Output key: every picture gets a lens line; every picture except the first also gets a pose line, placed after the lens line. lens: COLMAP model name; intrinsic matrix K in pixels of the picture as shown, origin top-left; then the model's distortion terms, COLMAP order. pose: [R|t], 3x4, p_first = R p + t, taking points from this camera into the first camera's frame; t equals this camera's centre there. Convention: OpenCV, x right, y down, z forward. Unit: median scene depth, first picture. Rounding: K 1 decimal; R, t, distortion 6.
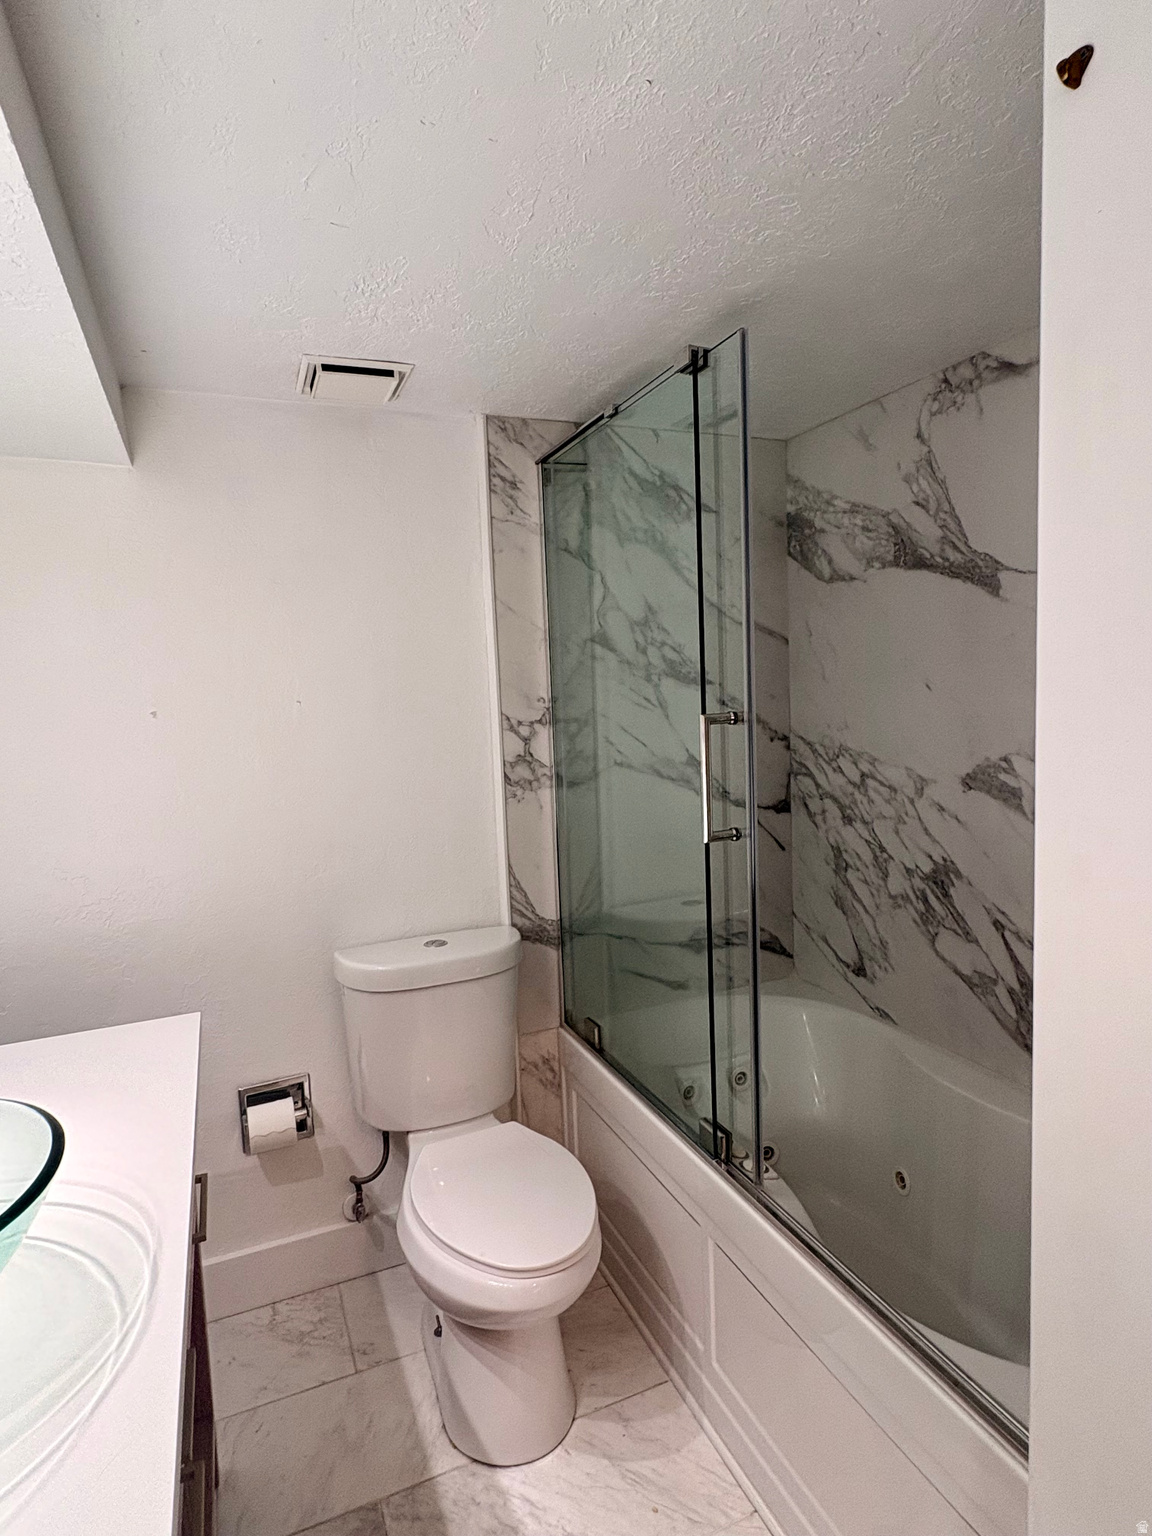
lens RADIAL K [[839.2, 0, 583.1], [0, 839.2, 765.6], [0, 0, 1]] dist [-0.001777, 0.002988]
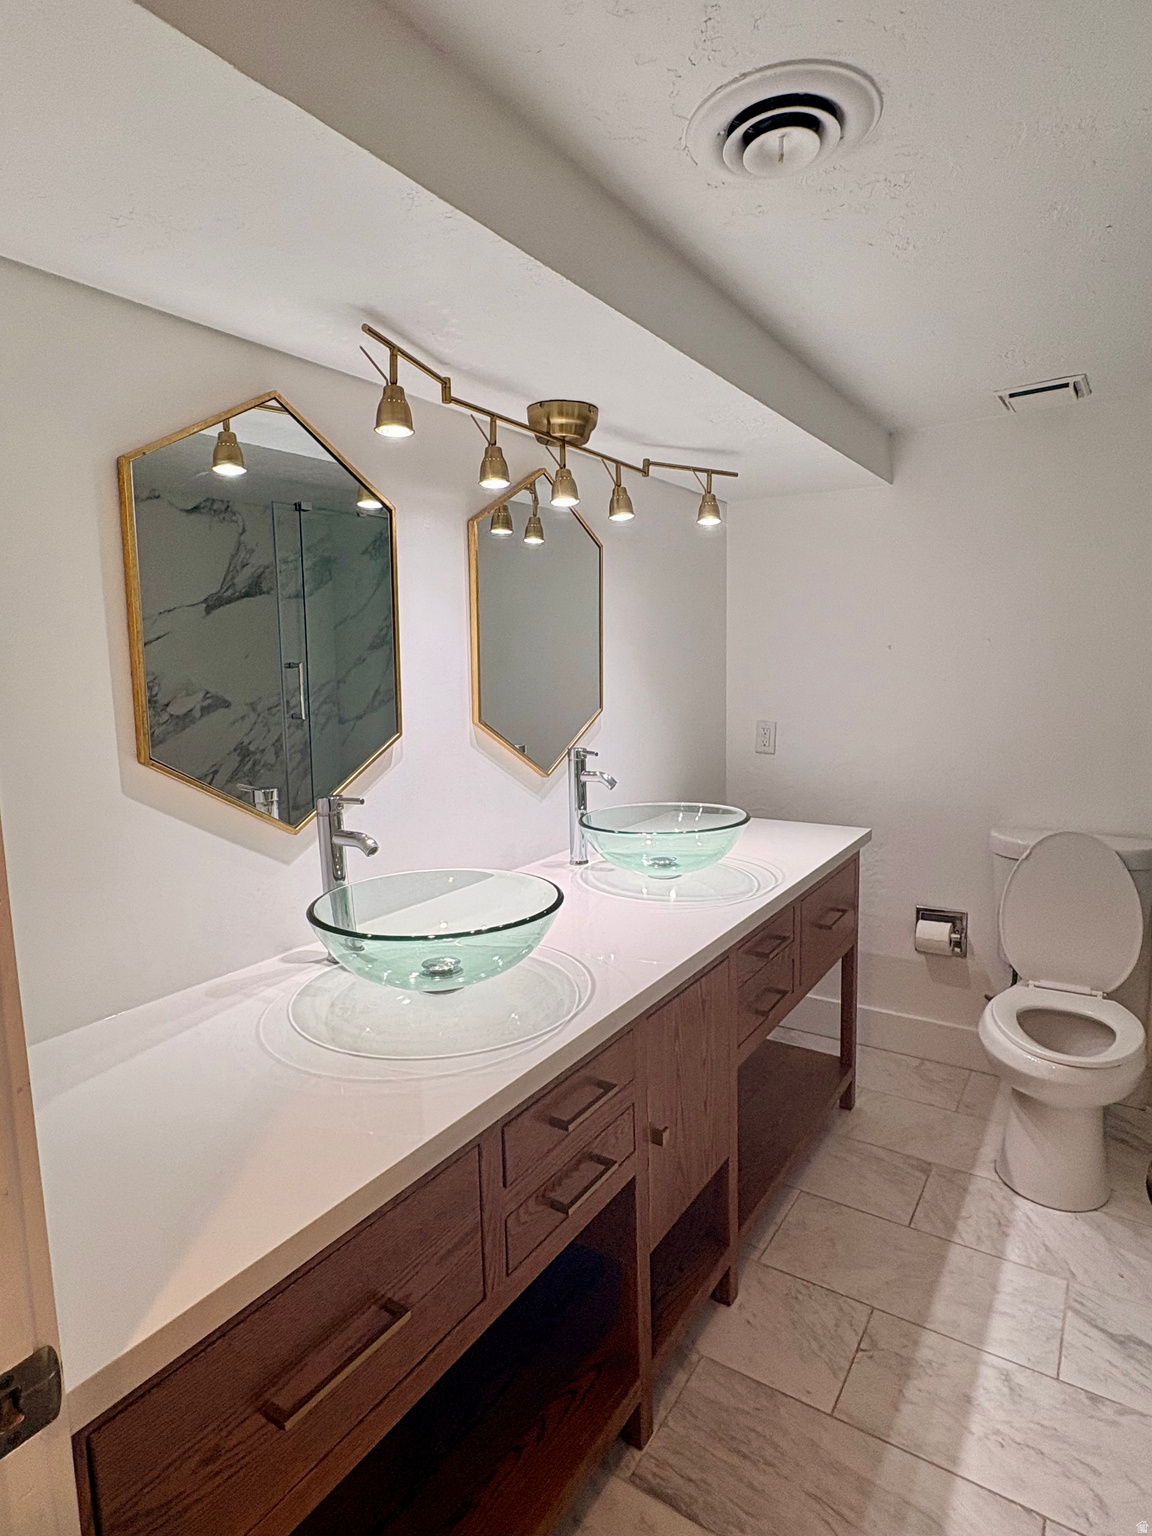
lens RADIAL K [[839.2, 0, 575.6], [0, 839.2, 767.1], [0, 0, 1]] dist [-0.001777, 0.002988]
pose [[0.550356, 0.136039, -0.823773, 0.462122], [-0.070449, 0.990685, 0.116537, 0.017550], [0.831953, -0.006103, 0.554813, -0.324517]]
